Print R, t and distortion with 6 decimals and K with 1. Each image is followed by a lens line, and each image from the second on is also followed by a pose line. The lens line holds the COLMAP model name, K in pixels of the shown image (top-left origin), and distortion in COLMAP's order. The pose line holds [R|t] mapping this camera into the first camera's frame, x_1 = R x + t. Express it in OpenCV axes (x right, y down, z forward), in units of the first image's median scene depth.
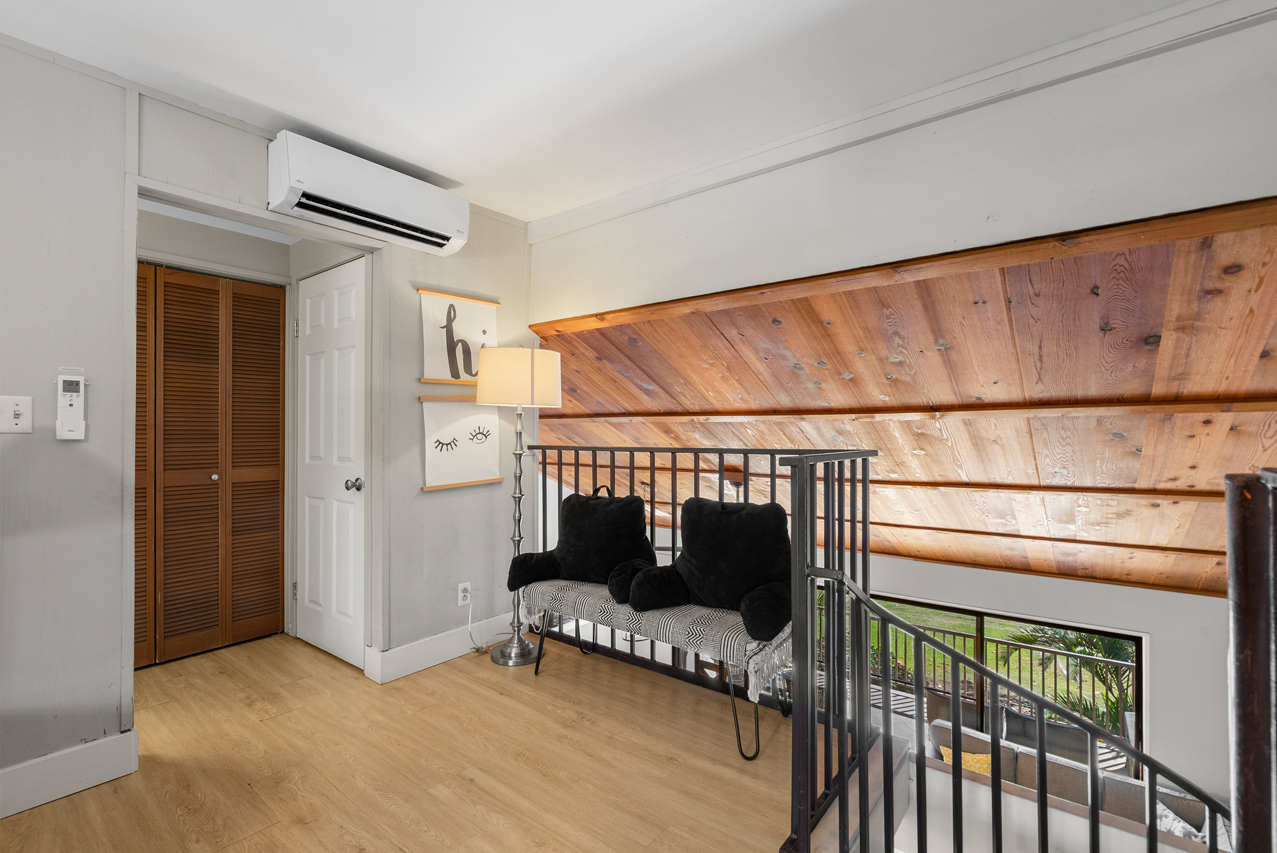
lens RADIAL K [[586.5, 0, 630.5], [0, 586.5, 426.8], [0, 0, 1]] dist [-0.016340, 0.000315]
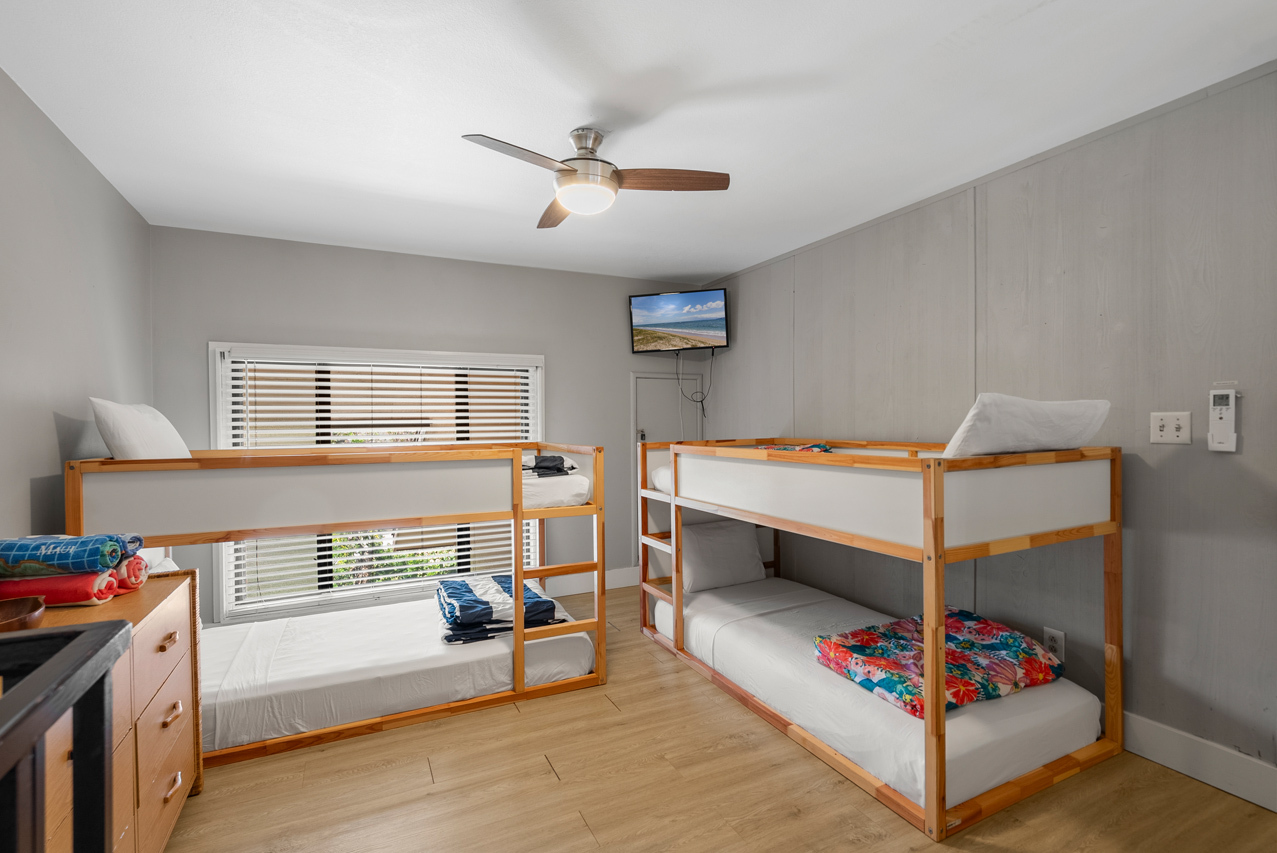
lens RADIAL K [[586.5, 0, 639.4], [0, 586.5, 425.8], [0, 0, 1]] dist [-0.016340, 0.000315]
pose [[-0.419725, 0.011007, -0.907585, 0.413512], [0.015474, 0.999868, 0.004970, -0.045228], [0.907520, -0.011958, -0.419840, 0.486313]]
